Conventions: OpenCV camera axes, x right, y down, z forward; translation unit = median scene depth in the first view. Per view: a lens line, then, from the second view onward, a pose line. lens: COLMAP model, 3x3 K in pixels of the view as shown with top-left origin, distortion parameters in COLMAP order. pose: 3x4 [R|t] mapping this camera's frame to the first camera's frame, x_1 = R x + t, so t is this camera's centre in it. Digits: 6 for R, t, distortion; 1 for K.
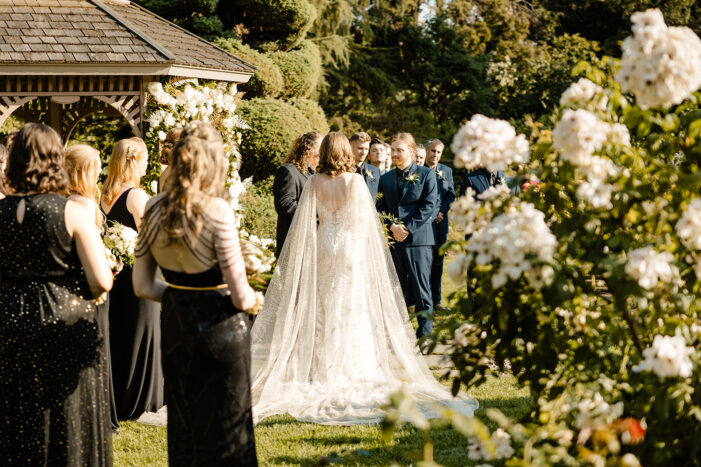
lens RADIAL K [[1280.7, 0, 350.2], [0, 1280.7, 232.8], [0, 0, 1]] dist [0.316875, 0.000000]
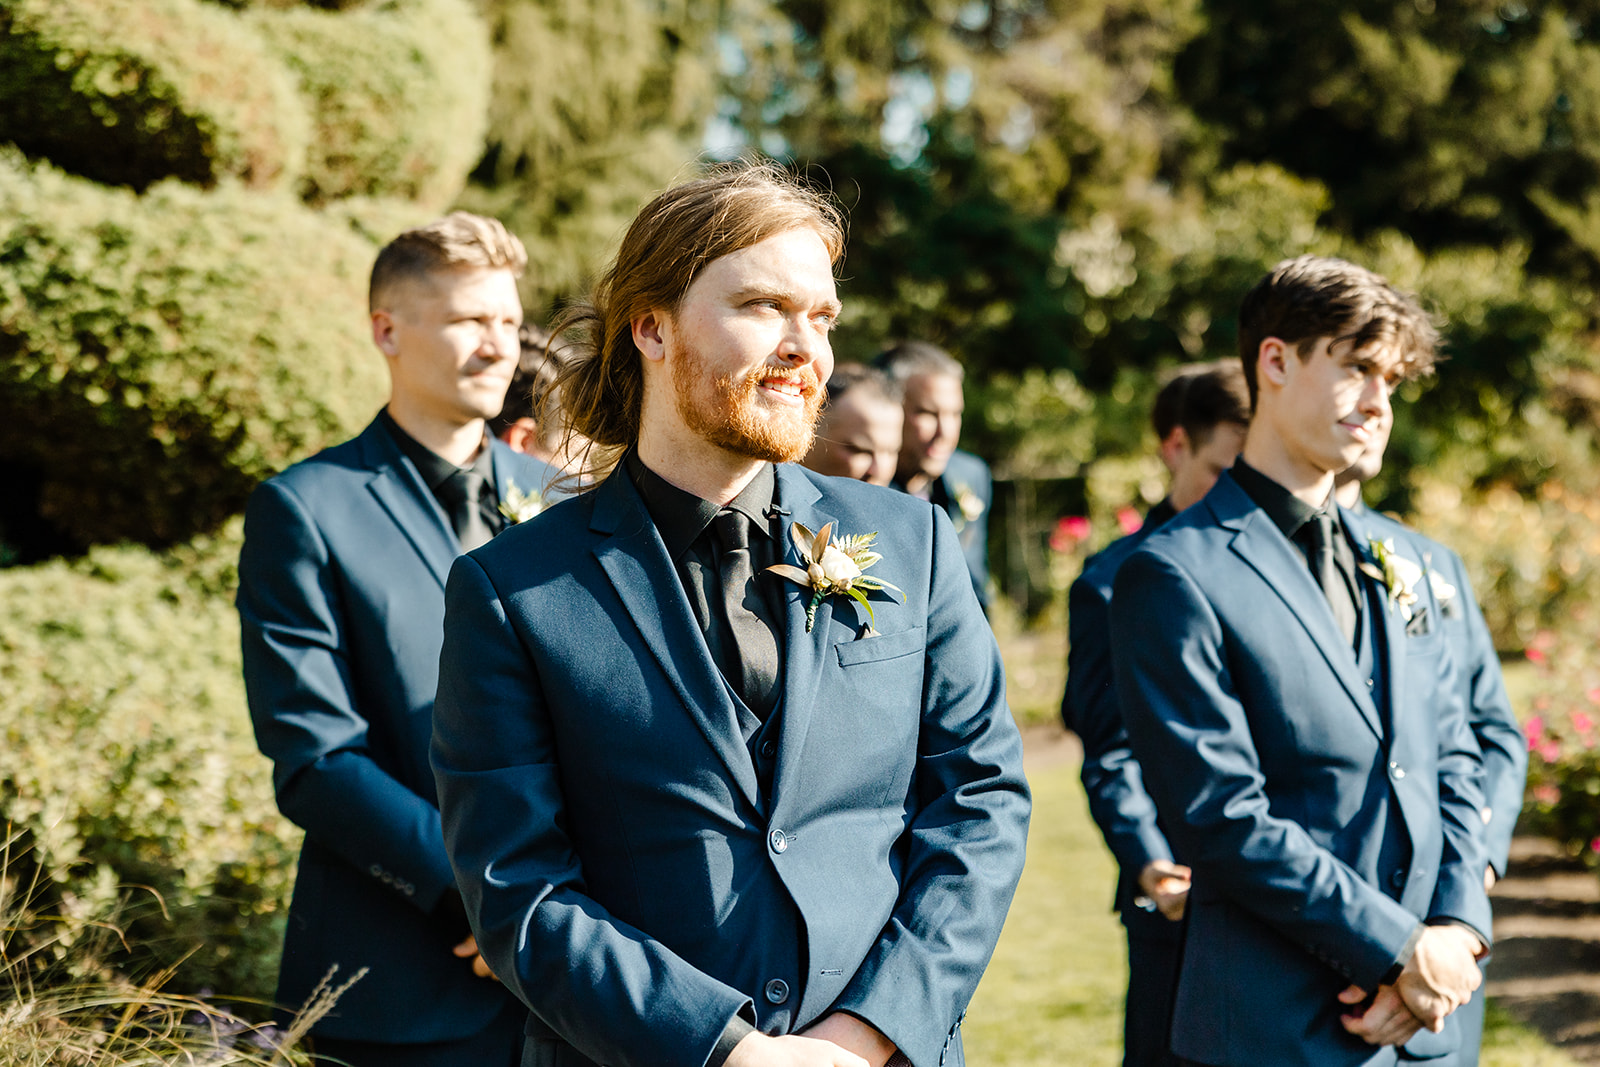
lens RADIAL K [[2784.2, 0, 800.0], [0, 2784.2, 533.8], [0, 0, 1]] dist [-0.019853, 0.000000]
pose [[0.999742, 0.005538, 0.022043, 0.028763], [-0.004716, 0.999299, -0.037138, -0.023726], [-0.022233, 0.037025, 0.999067, 0.488335]]
